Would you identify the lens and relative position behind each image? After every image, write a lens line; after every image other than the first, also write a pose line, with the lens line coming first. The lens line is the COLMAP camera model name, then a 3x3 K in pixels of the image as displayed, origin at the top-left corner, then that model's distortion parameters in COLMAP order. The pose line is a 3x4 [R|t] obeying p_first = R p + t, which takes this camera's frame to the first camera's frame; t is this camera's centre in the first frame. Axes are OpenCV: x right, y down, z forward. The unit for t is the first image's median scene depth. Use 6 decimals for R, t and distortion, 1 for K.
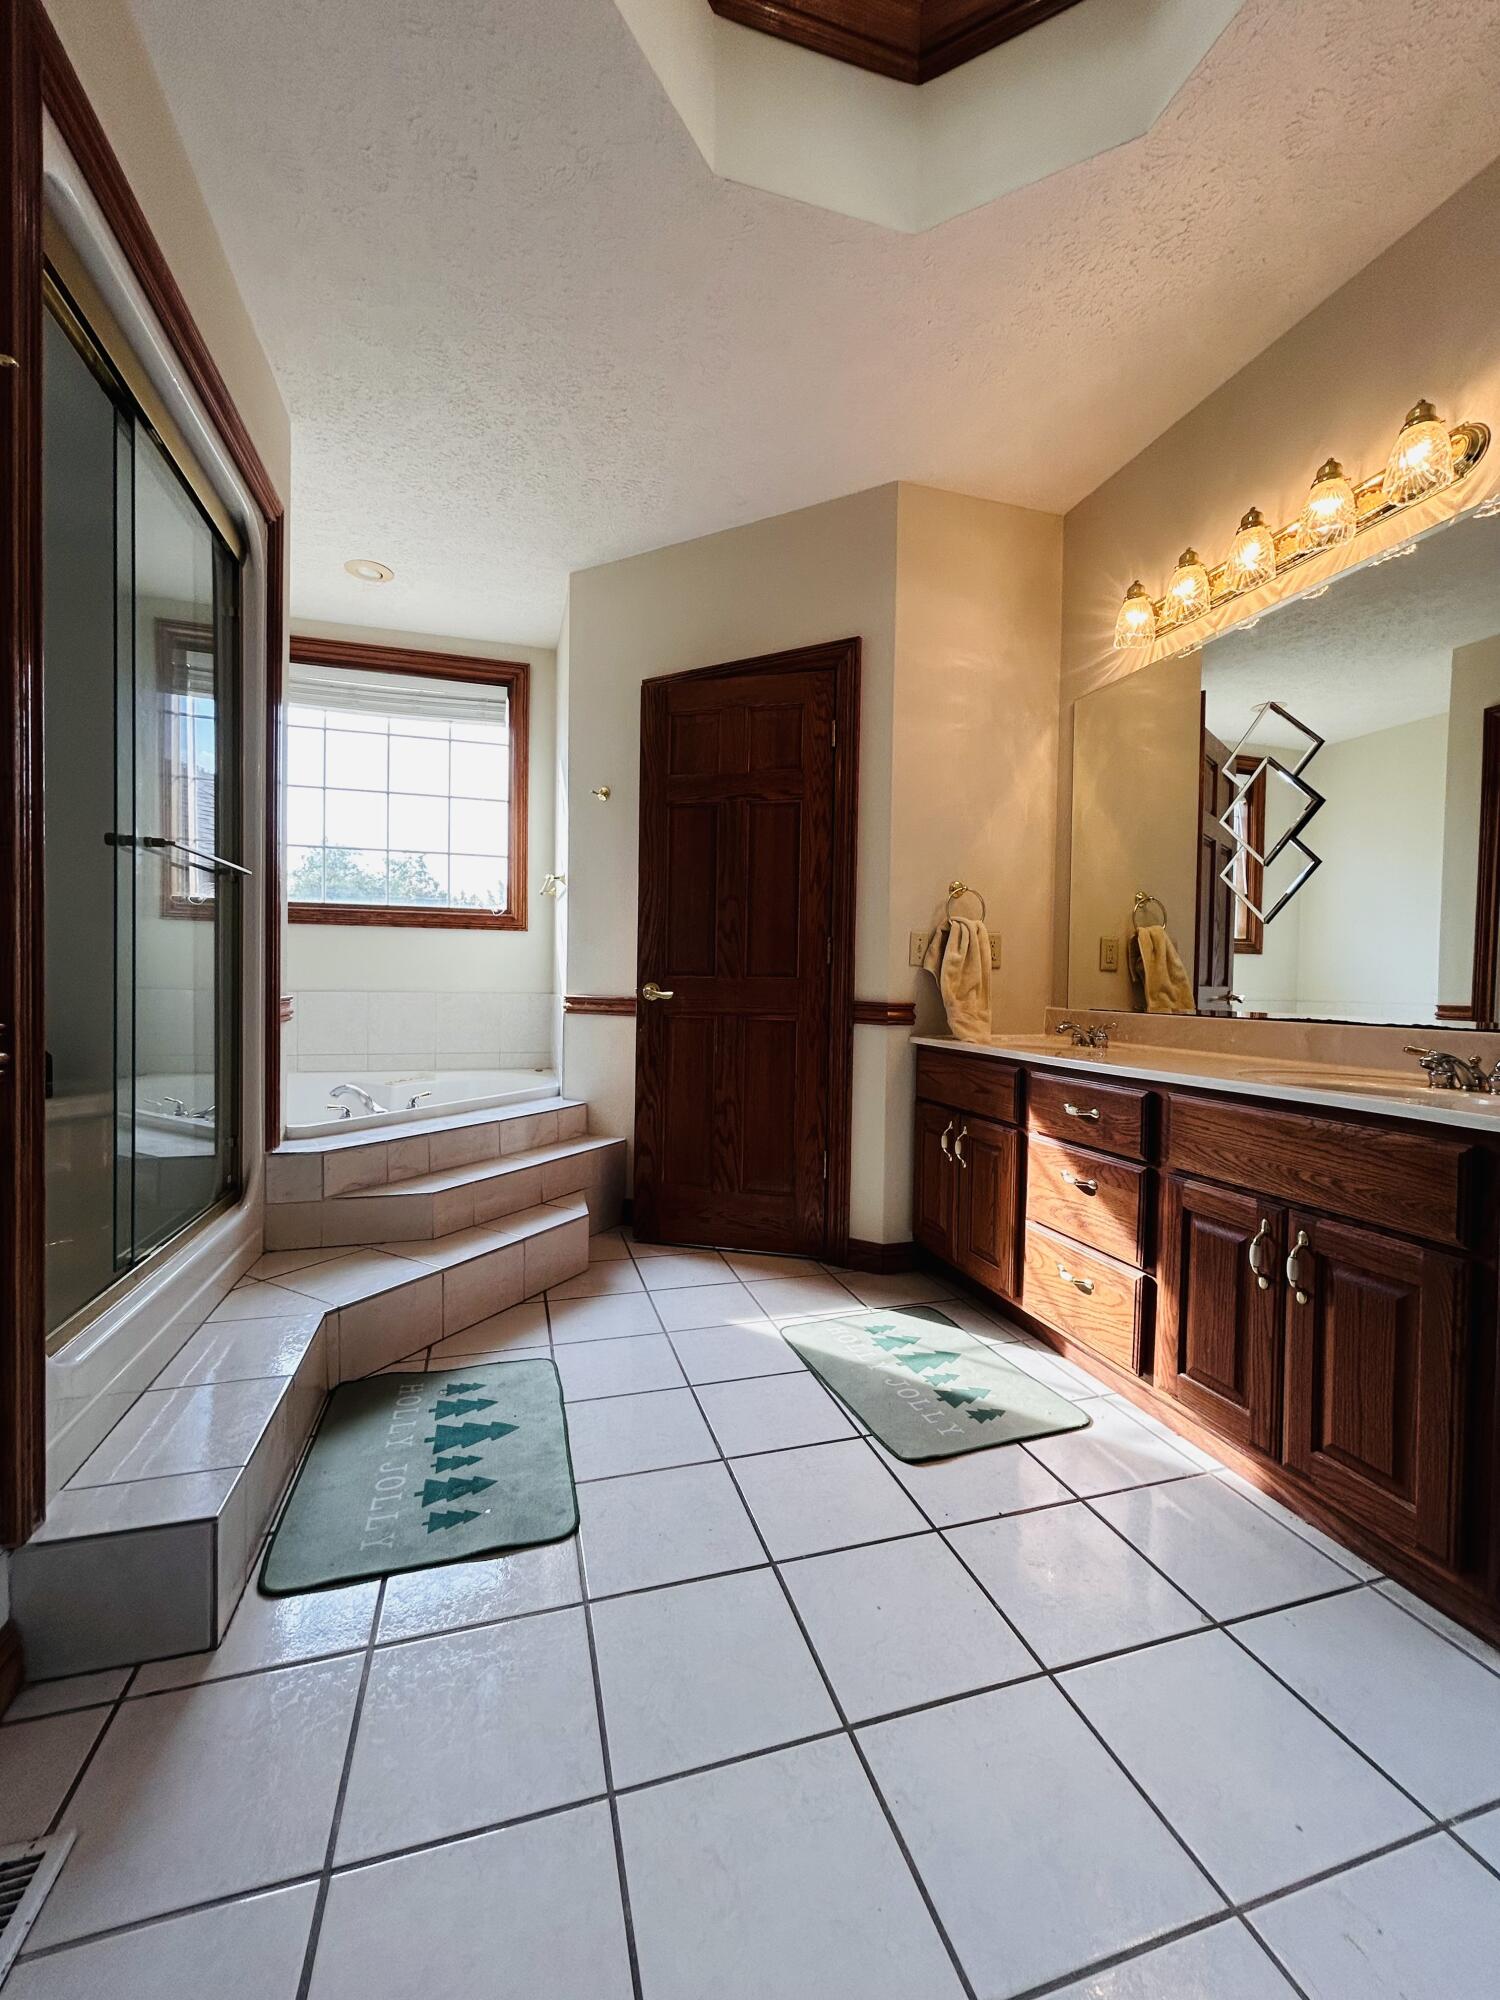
lens RADIAL K [[804.3, 0, 746.5], [0, 804.3, 997.2], [0, 0, 1]] dist [0.000271, 0.000052]
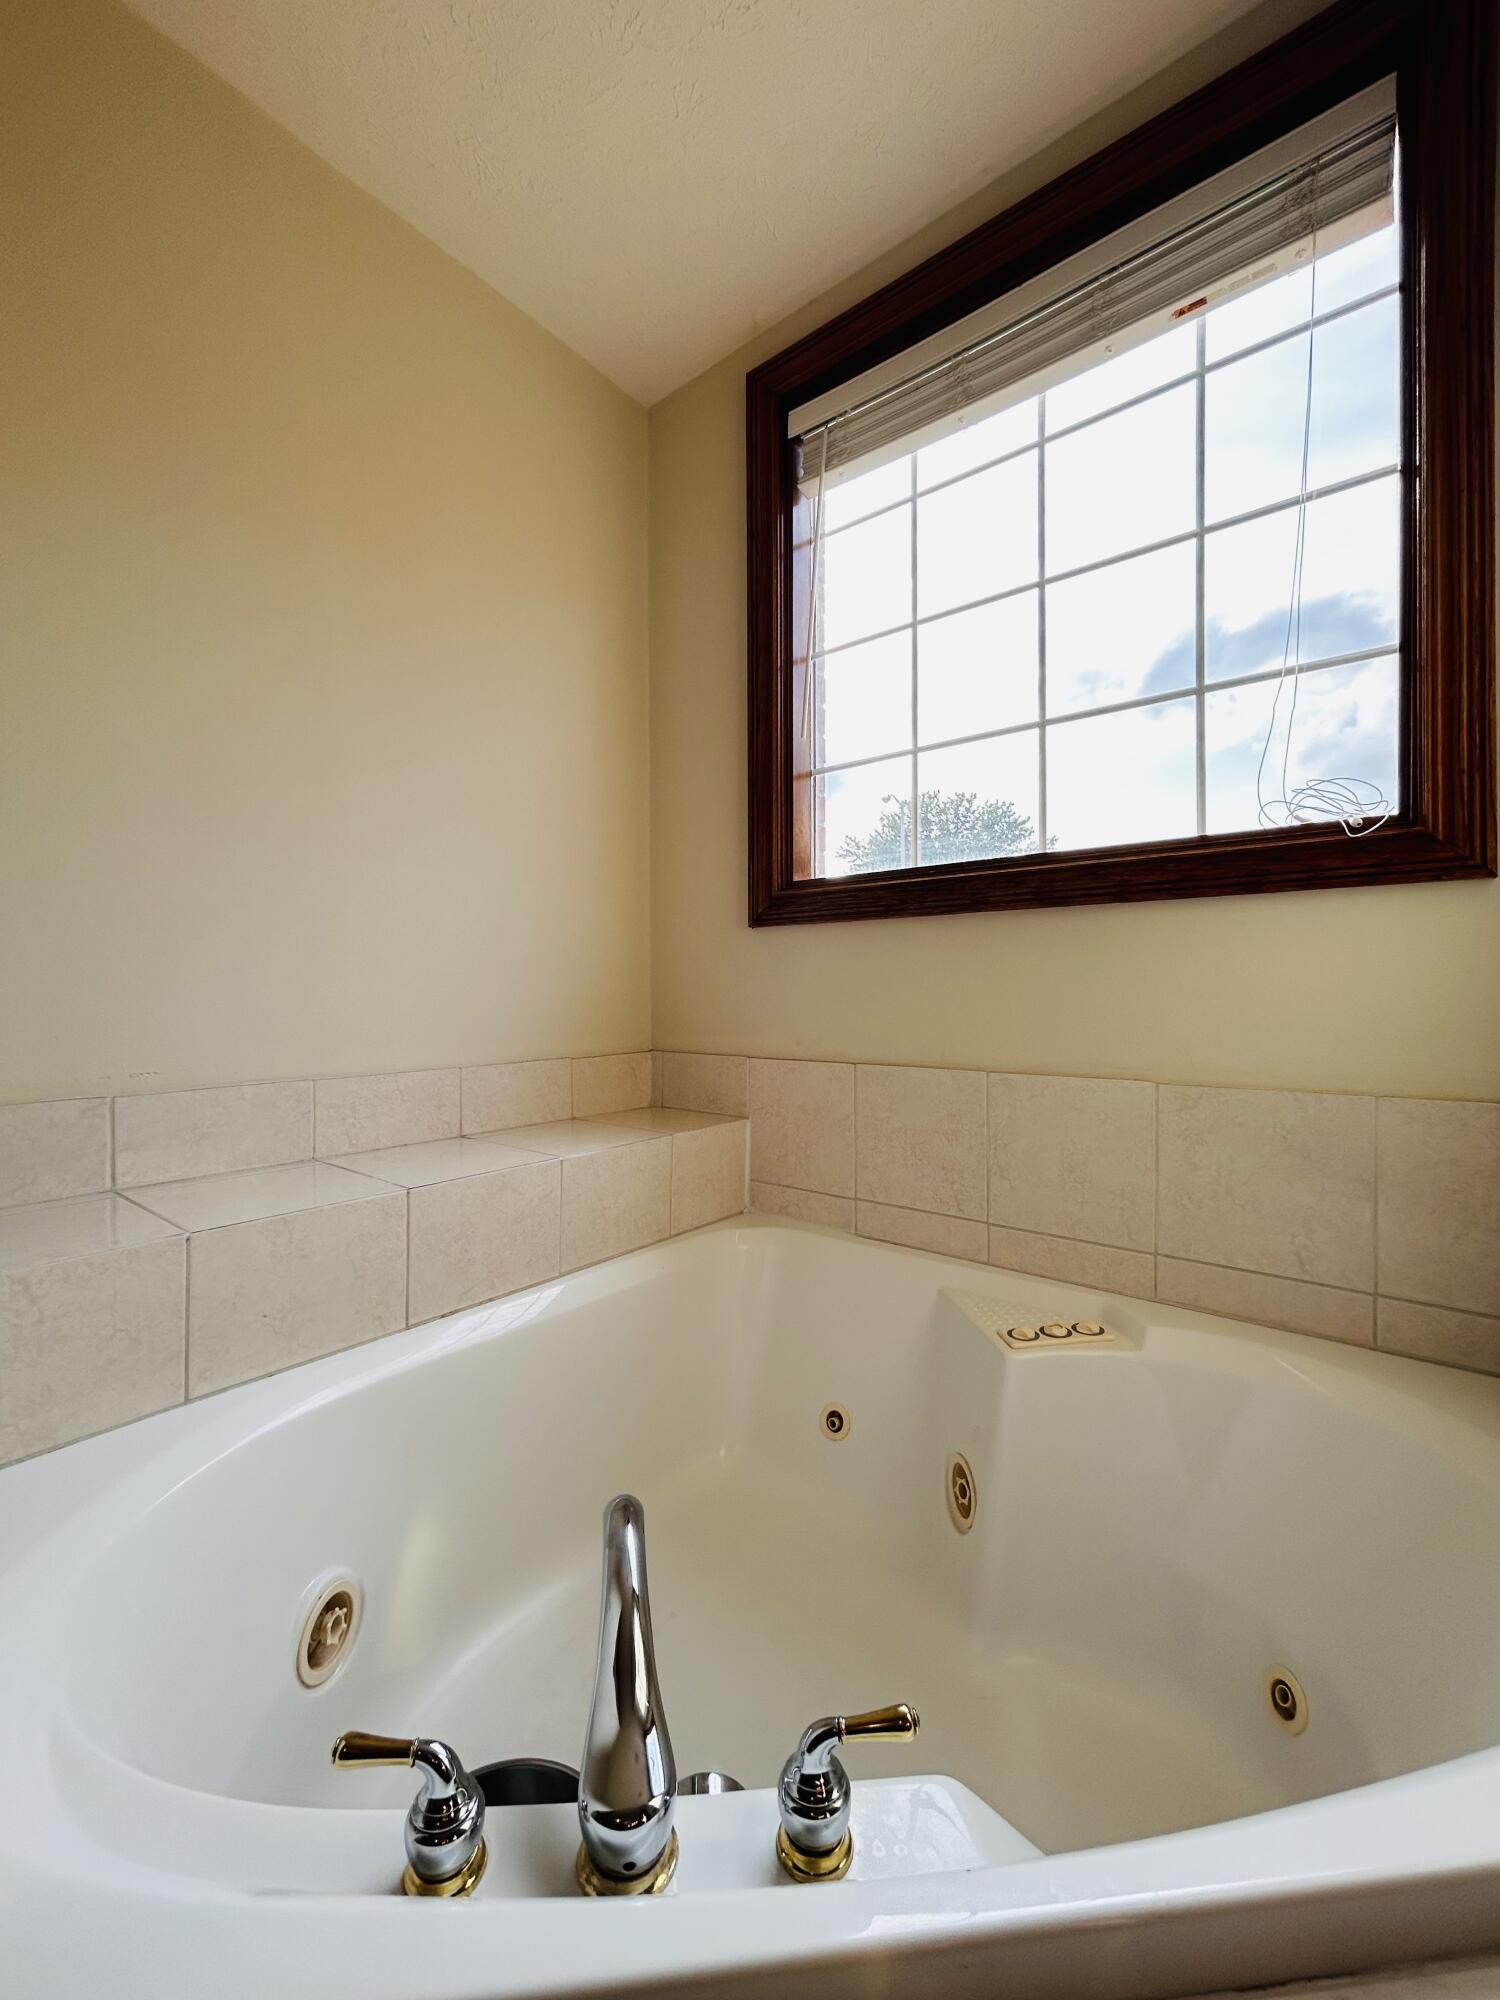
lens RADIAL K [[804.3, 0, 751.6], [0, 804.3, 999.1], [0, 0, 1]] dist [0.000271, 0.000052]
pose [[0.554354, -0.015188, -0.832143, -0.188707], [-0.006222, 0.999730, -0.022391, -0.031977], [0.832258, 0.017590, 0.554109, 0.649349]]
